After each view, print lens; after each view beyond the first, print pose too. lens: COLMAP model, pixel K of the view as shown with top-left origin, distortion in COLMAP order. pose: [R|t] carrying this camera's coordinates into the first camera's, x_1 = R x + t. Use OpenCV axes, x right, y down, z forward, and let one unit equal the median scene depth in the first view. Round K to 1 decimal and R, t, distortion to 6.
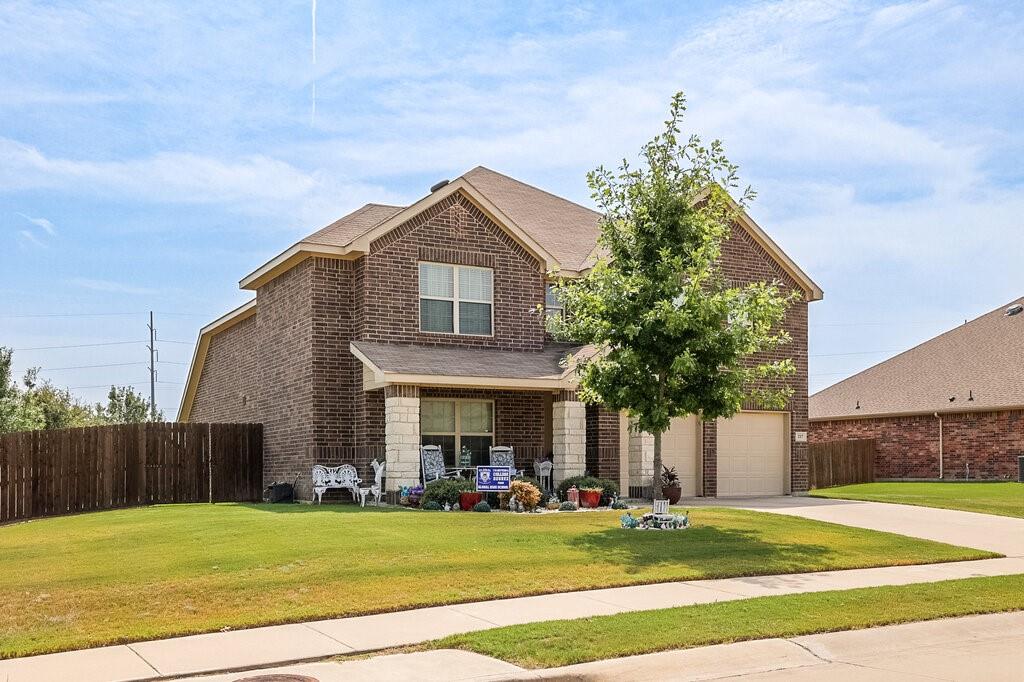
lens RADIAL K [[1043.0, 0, 490.4], [0, 1043.0, 341.6], [0, 0, 1]] dist [0.067888, 0.012094]
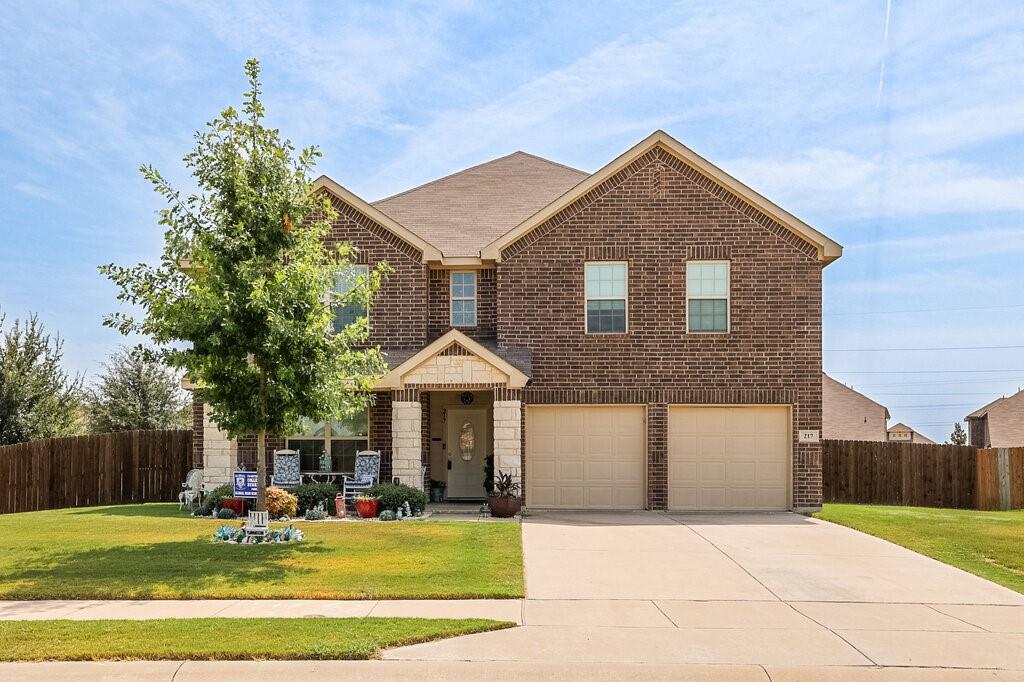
lens RADIAL K [[1043.0, 0, 490.4], [0, 1043.0, 341.6], [0, 0, 1]] dist [0.067888, 0.012094]
pose [[0.833045, -0.060247, -0.549915, 0.625437], [0.059030, 0.998057, -0.019921, 0.026391], [0.550047, -0.015867, 0.834983, 0.264106]]
